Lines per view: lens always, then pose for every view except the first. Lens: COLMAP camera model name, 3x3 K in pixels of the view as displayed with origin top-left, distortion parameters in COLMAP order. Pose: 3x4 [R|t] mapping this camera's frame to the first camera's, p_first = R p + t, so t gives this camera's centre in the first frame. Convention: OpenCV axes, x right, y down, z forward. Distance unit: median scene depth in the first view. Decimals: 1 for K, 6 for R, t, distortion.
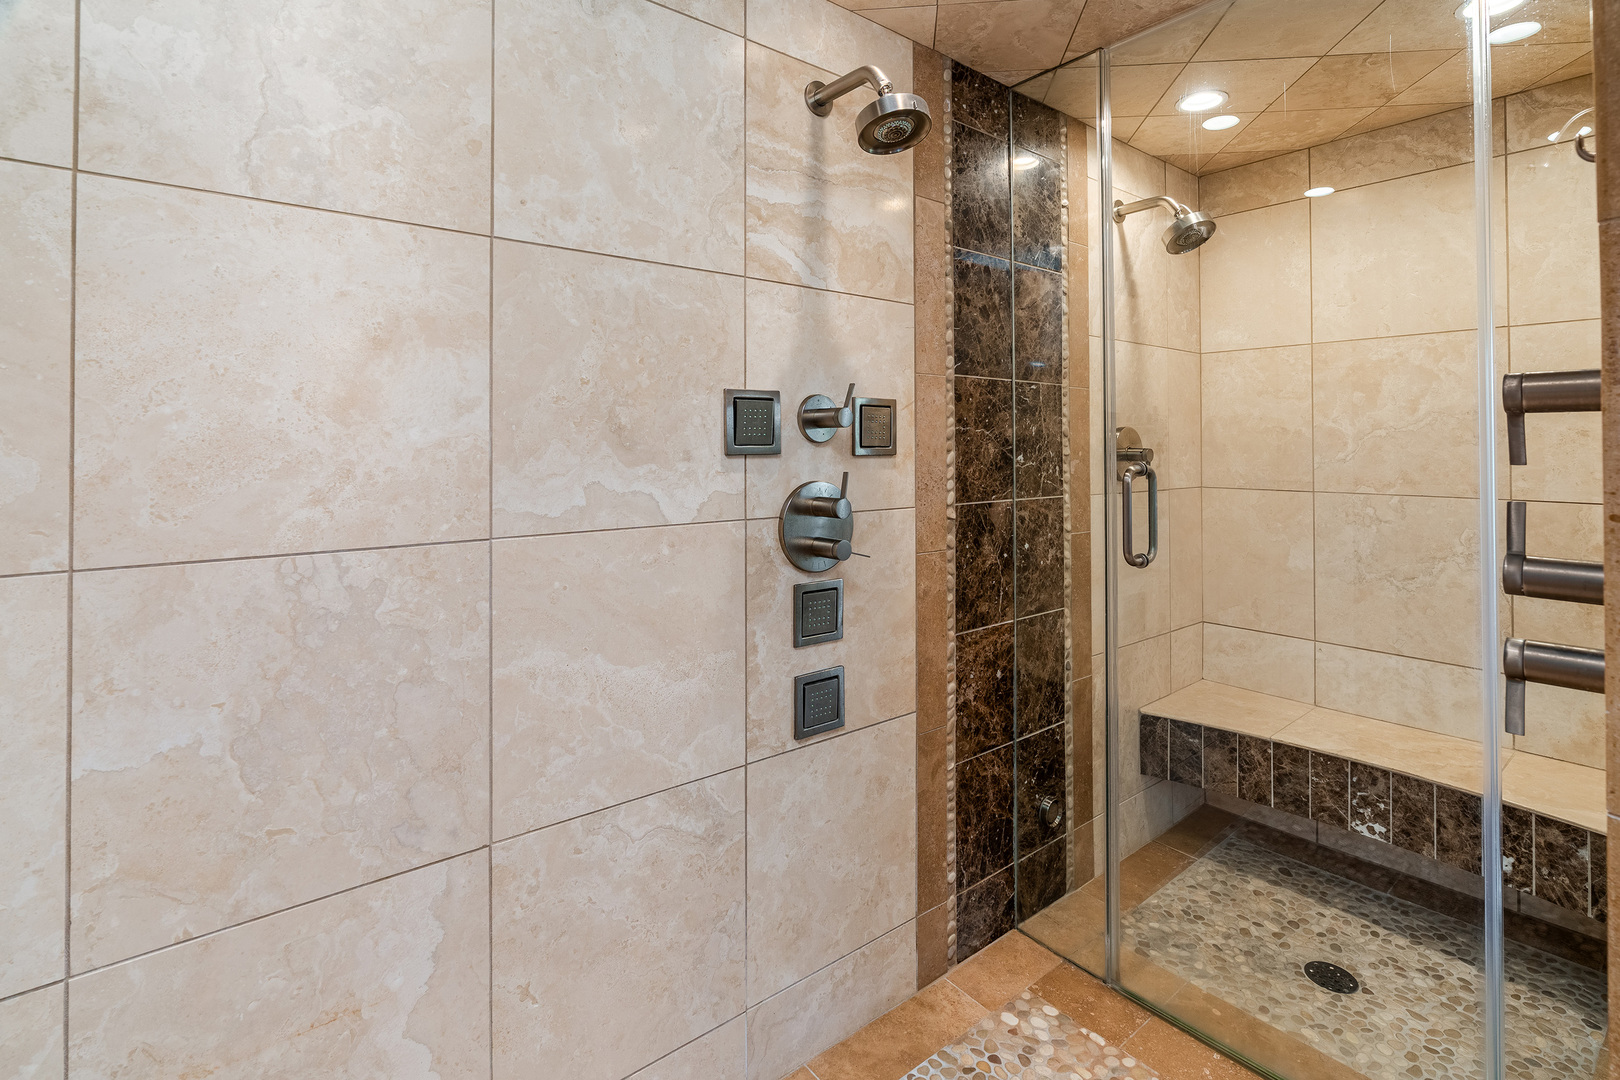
lens RADIAL K [[784.7, 0, 813.1], [0, 784.7, 458.1], [0, 0, 1]] dist [-0.000022, 0.000035]
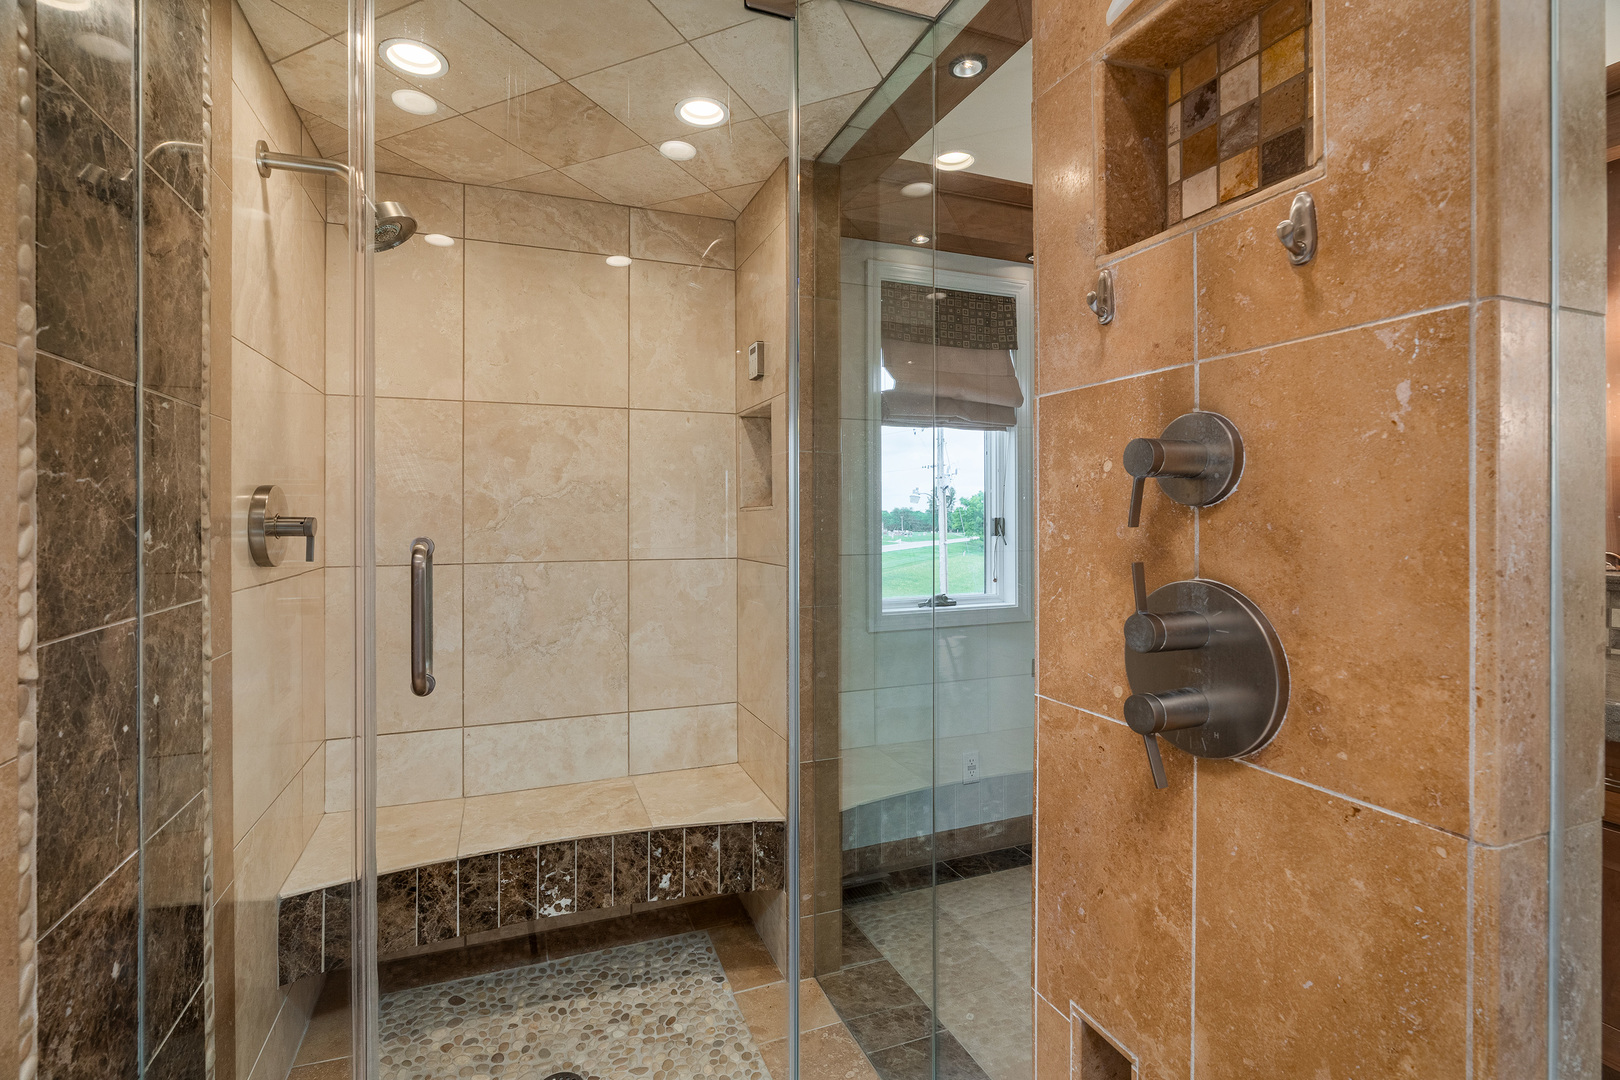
lens RADIAL K [[748.6, 0, 804.8], [0, 748.6, 516.7], [0, 0, 1]] dist [-0.007040, 0.000823]
pose [[0.318701, -0.005223, 0.947841, -0.071309], [0.017876, 0.999840, -0.000501, -0.005268], [-0.947687, 0.017103, 0.318744, 0.434271]]
